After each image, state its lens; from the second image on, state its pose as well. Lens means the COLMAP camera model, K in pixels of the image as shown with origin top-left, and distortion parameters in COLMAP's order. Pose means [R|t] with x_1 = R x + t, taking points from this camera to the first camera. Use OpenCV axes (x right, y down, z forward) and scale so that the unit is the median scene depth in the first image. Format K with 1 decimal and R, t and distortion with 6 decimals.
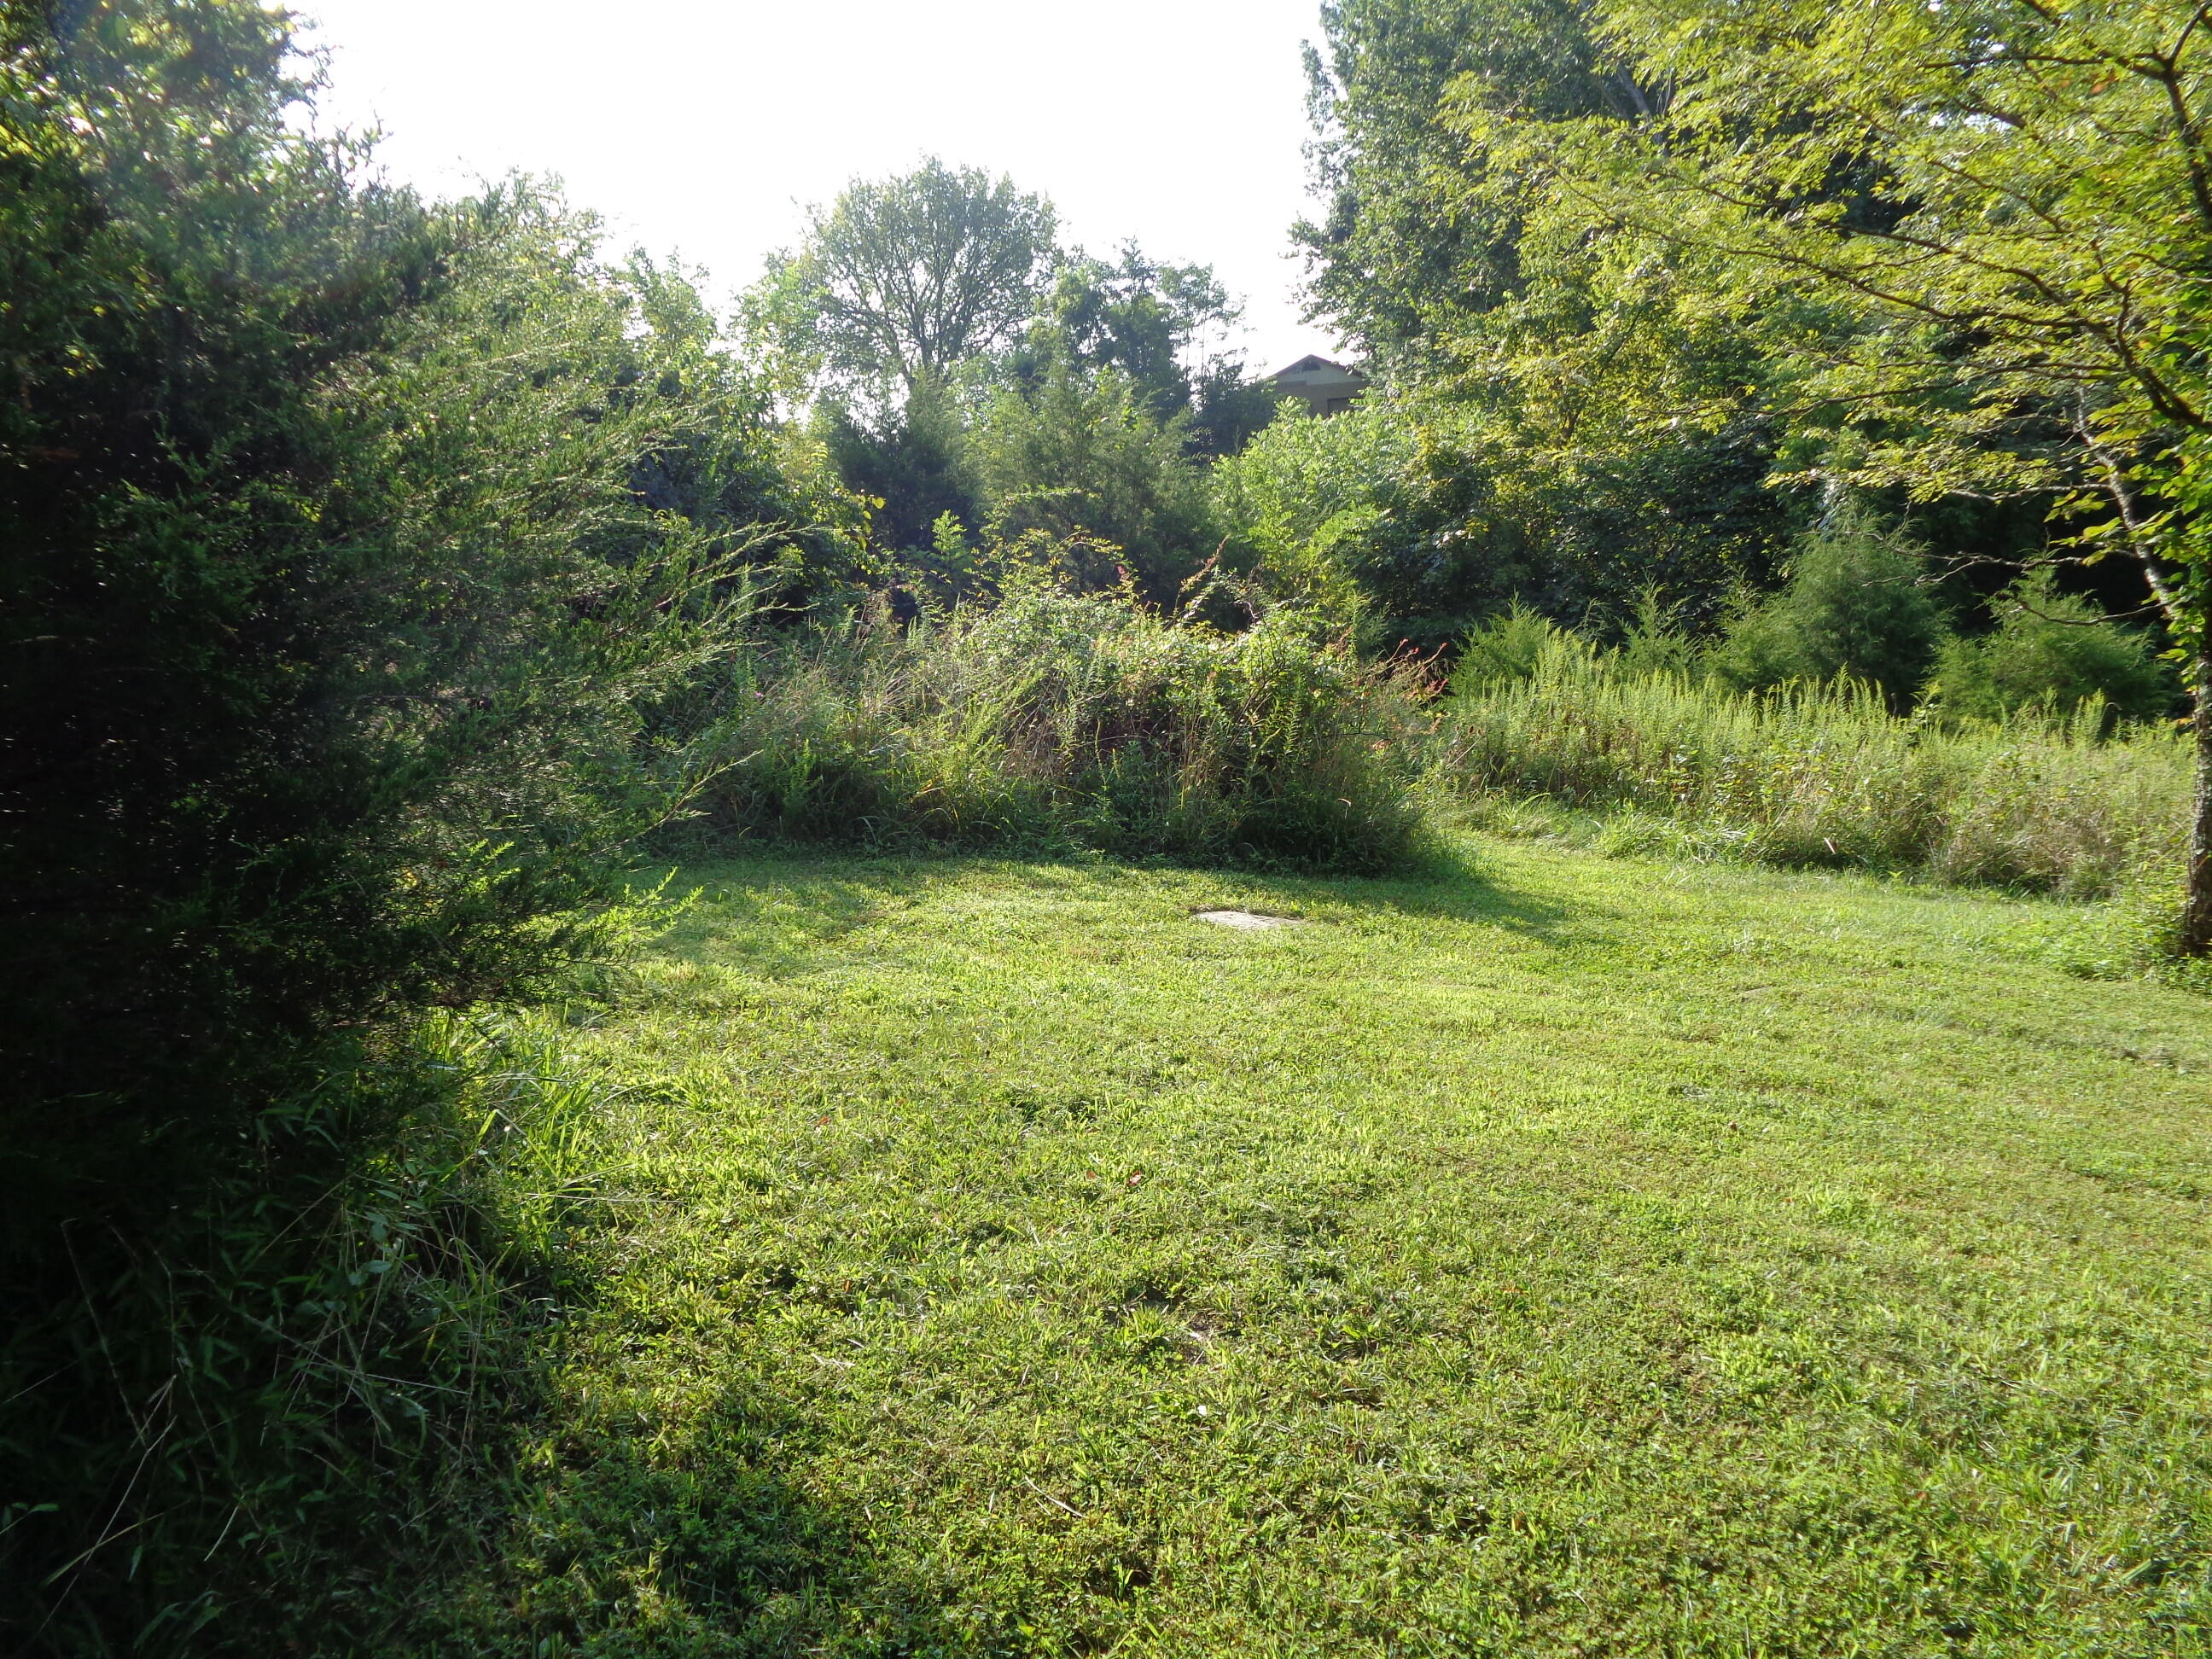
lens RADIAL K [[1638.3, 0, 1108.2], [0, 1638.3, 832.9], [0, 0, 1]] dist [-0.003756, -0.000232]
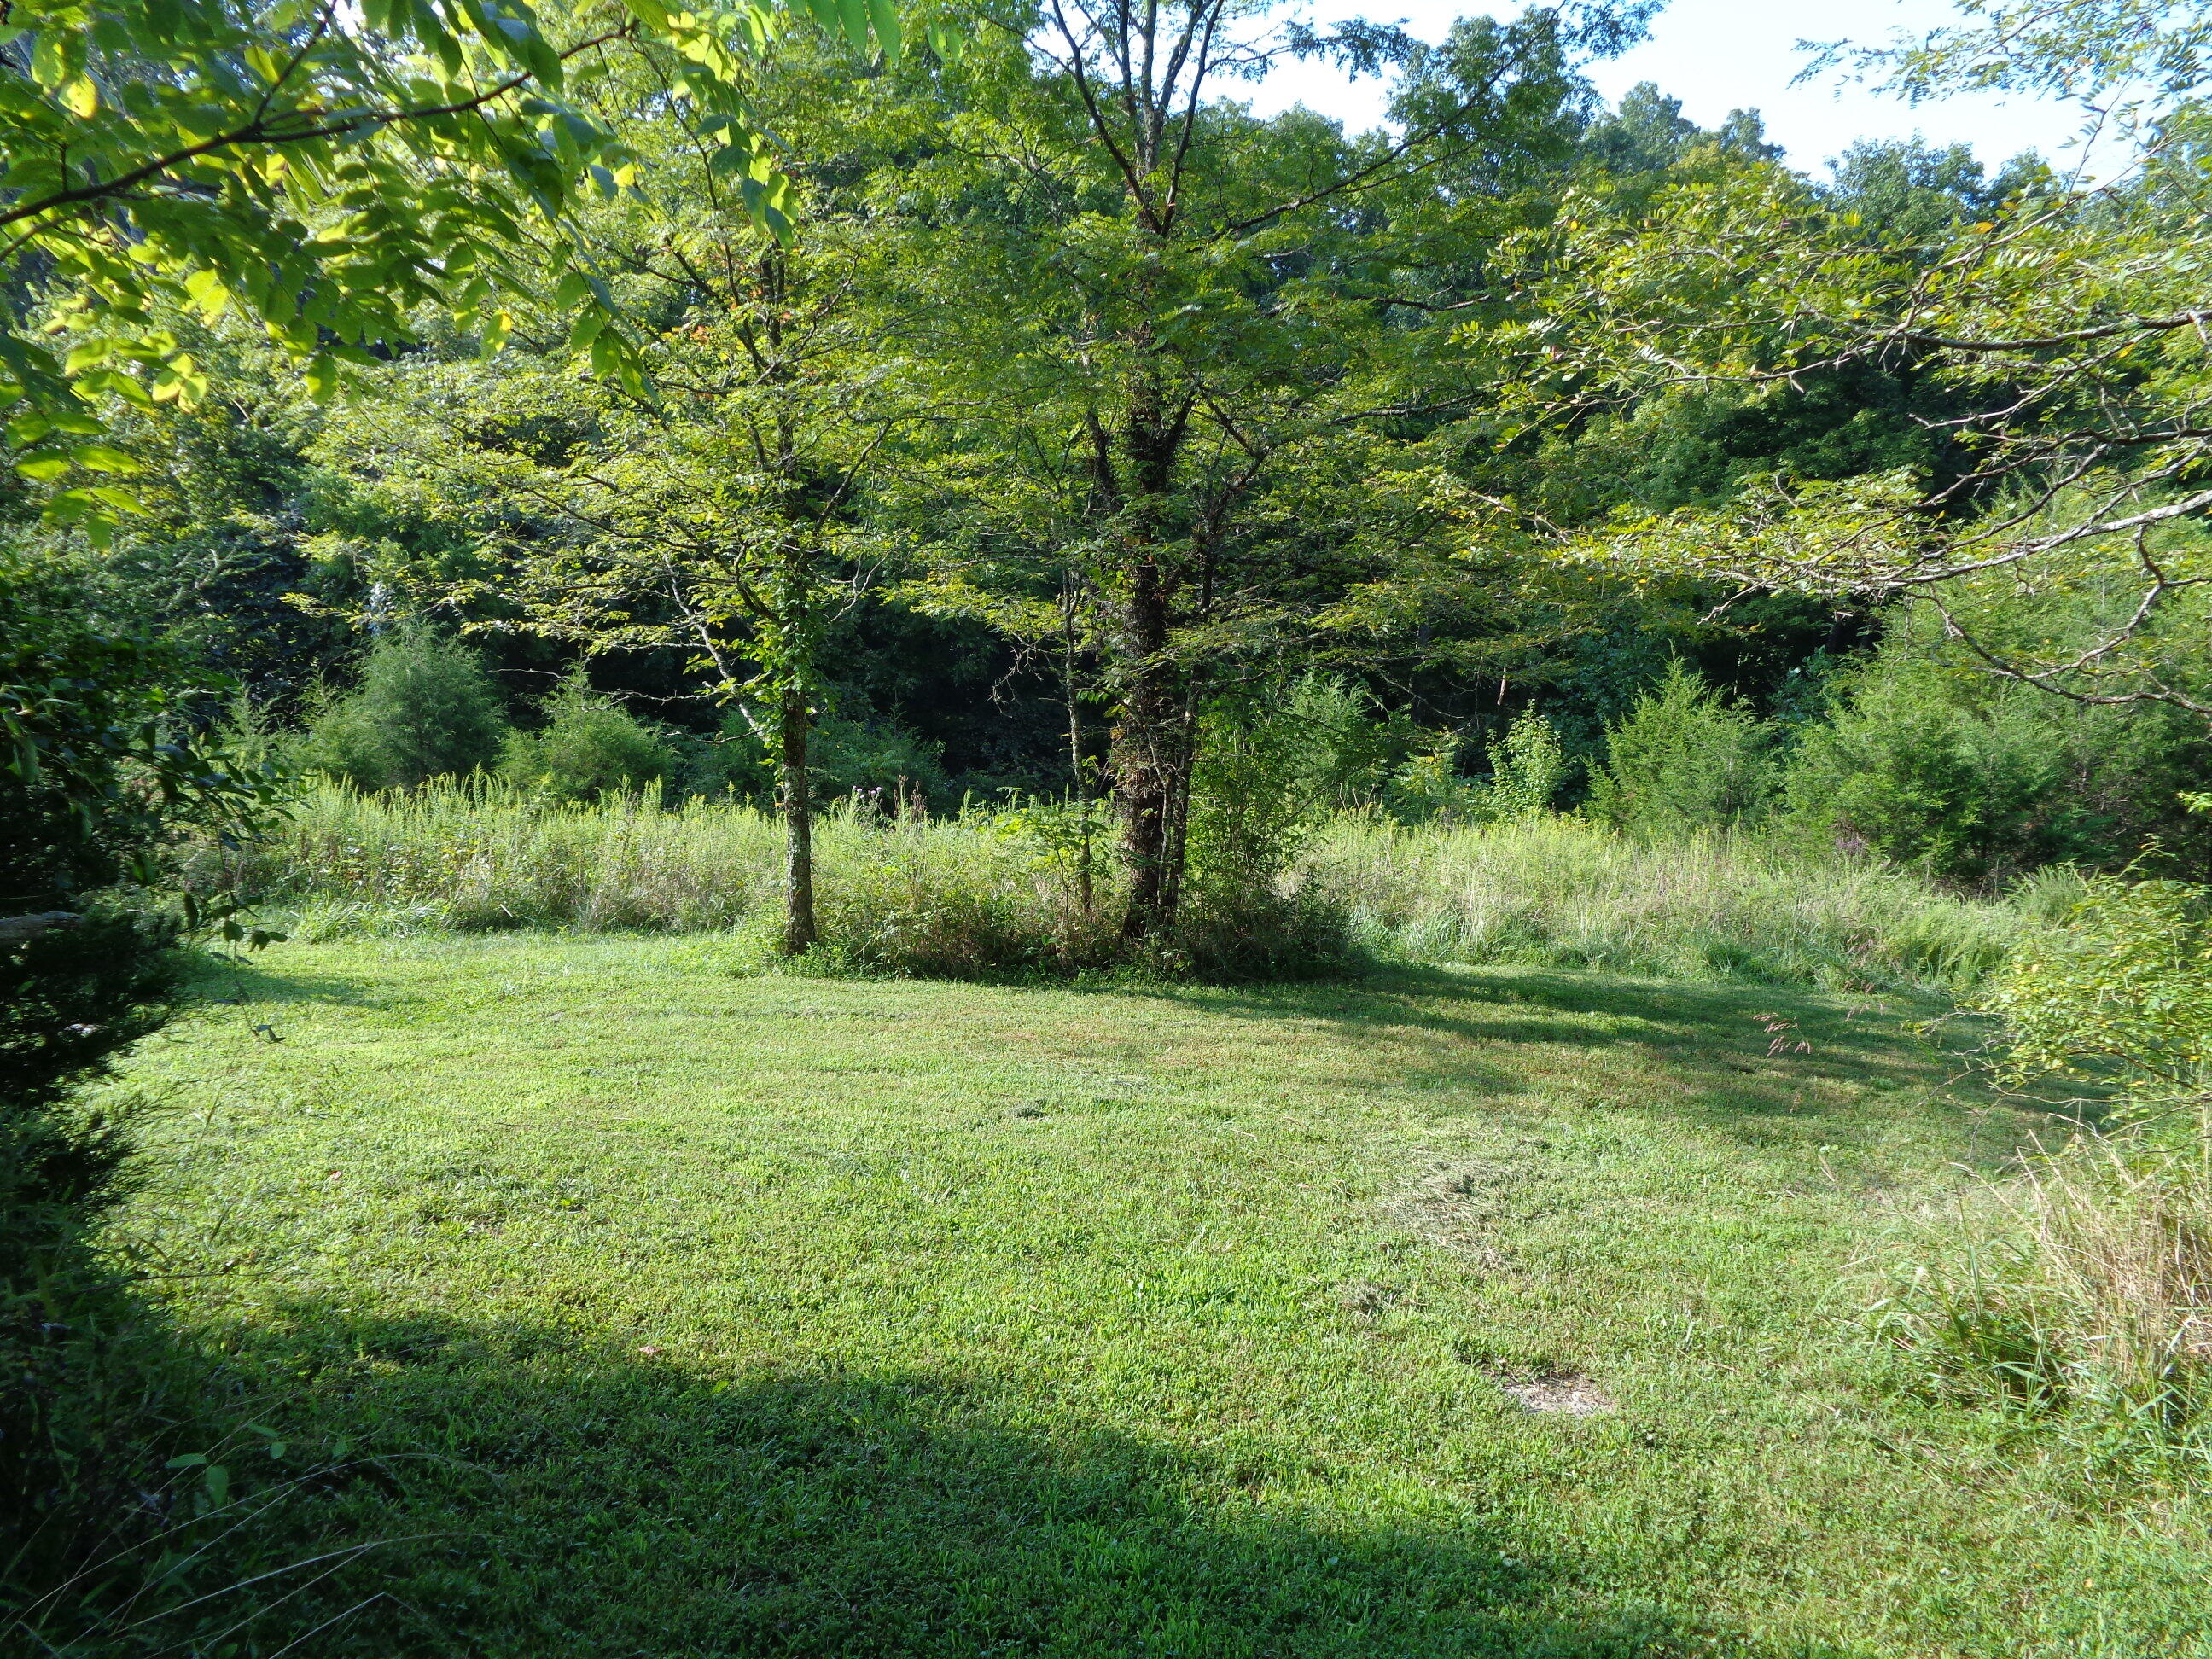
lens RADIAL K [[1638.3, 0, 1105.5], [0, 1638.3, 830.3], [0, 0, 1]] dist [-0.003756, -0.000232]
pose [[0.643250, -0.061696, 0.763166, -0.195254], [0.097280, 0.995256, -0.001536, -0.006762], [-0.759451, 0.075229, 0.646200, -0.142265]]
